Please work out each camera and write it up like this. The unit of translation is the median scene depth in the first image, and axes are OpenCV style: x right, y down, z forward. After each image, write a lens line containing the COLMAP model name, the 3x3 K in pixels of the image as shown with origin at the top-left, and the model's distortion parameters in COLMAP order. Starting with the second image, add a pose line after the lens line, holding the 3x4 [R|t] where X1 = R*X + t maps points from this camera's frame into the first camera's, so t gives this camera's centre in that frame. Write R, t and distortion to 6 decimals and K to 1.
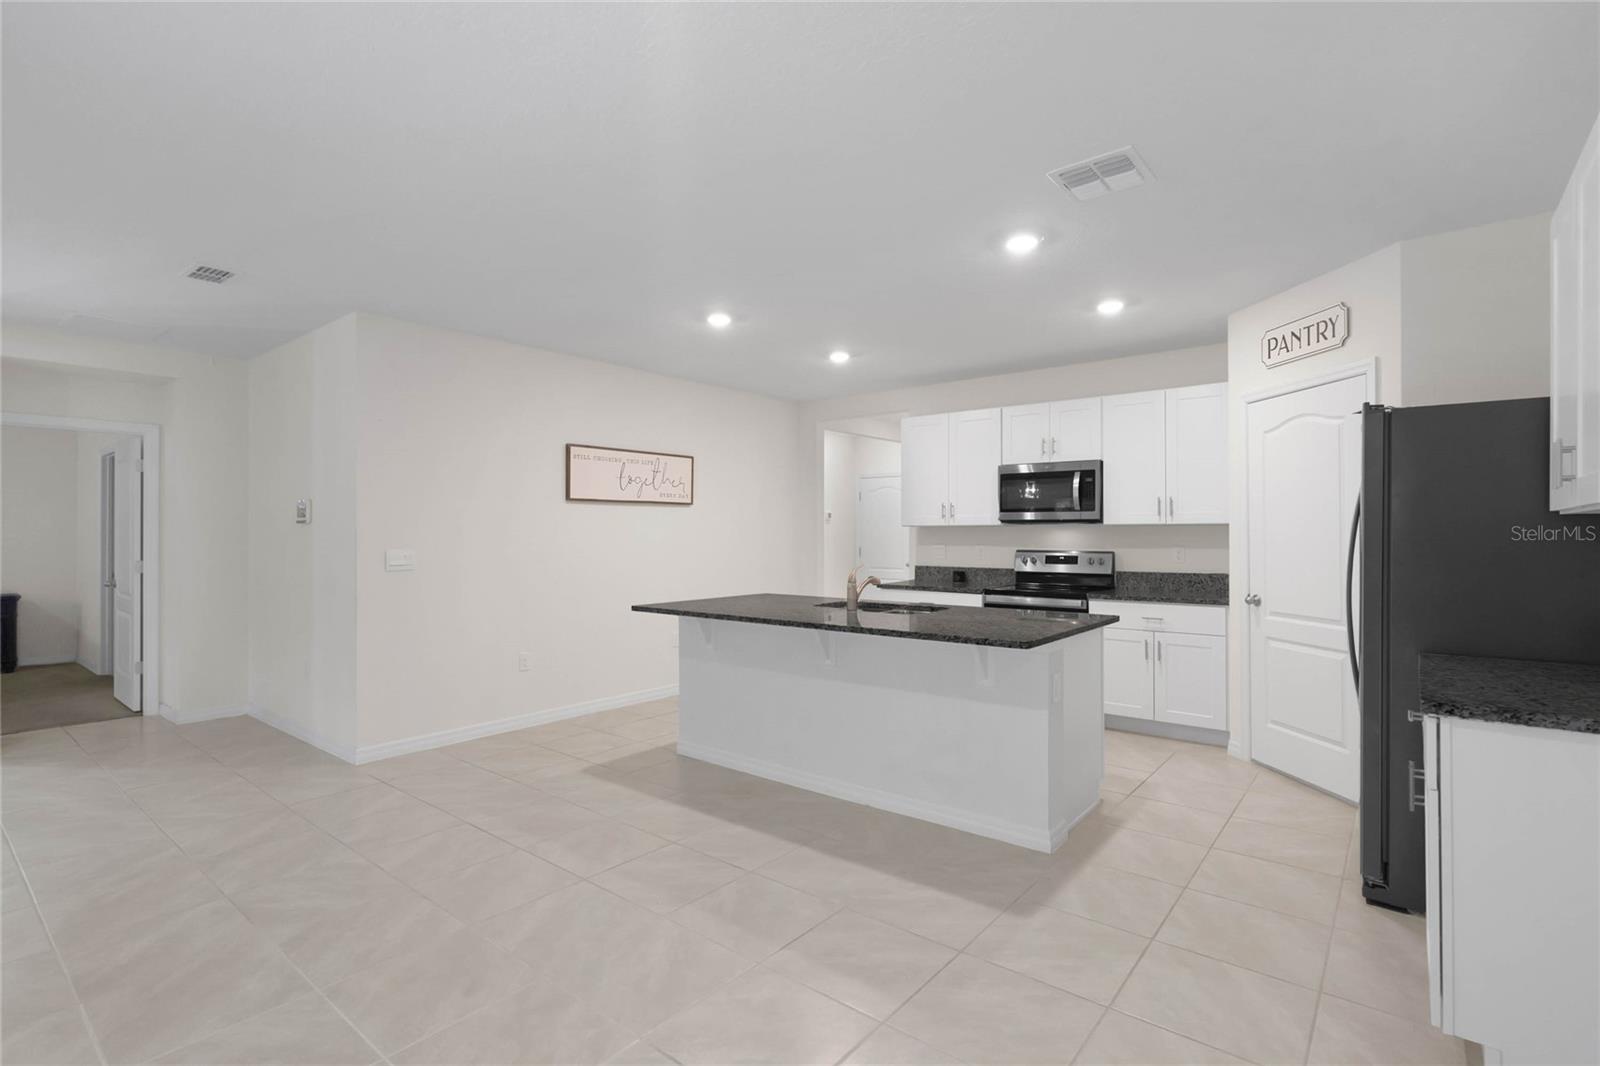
lens RADIAL K [[773.4, 0, 808.9], [0, 773.4, 536.0], [0, 0, 1]] dist [-0.010775, 0.000075]
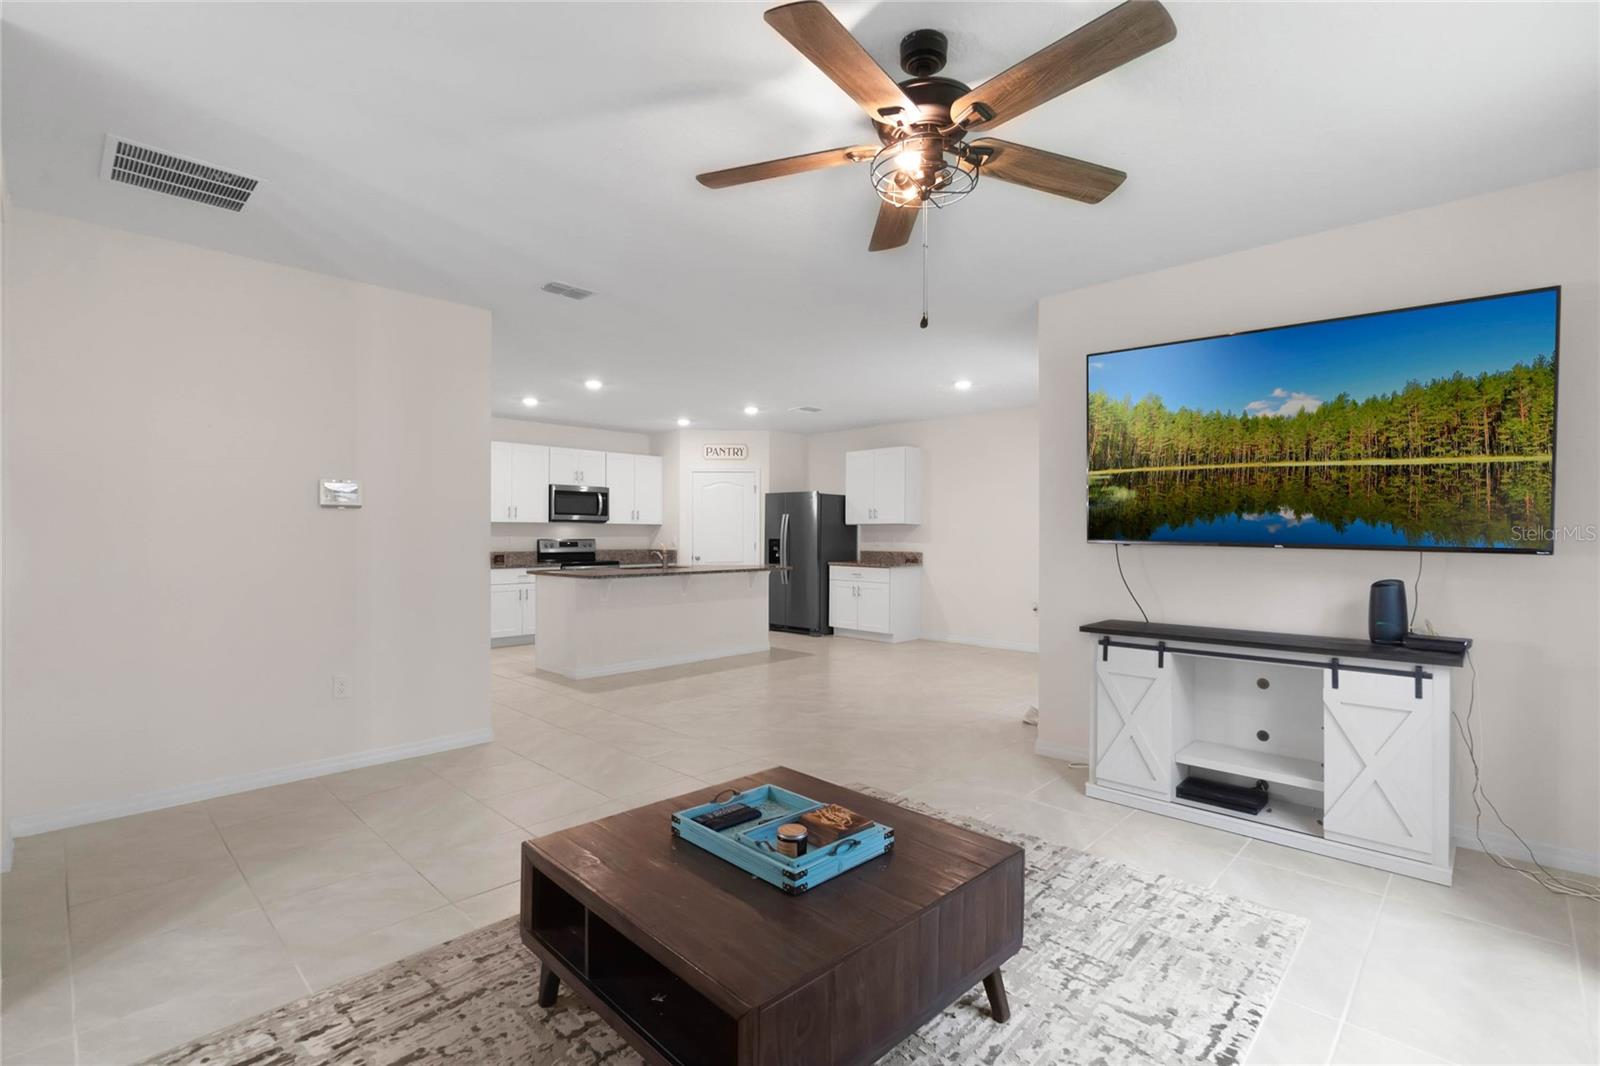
lens RADIAL K [[740.1, 0, 864.0], [0, 740.1, 531.8], [0, 0, 1]] dist [0.000477, 0.000033]
pose [[0.032237, 0.005937, 0.999463, -1.539577], [0.000908, 0.999982, -0.005969, 0.017531], [-0.999480, 0.001100, 0.032231, 0.405401]]
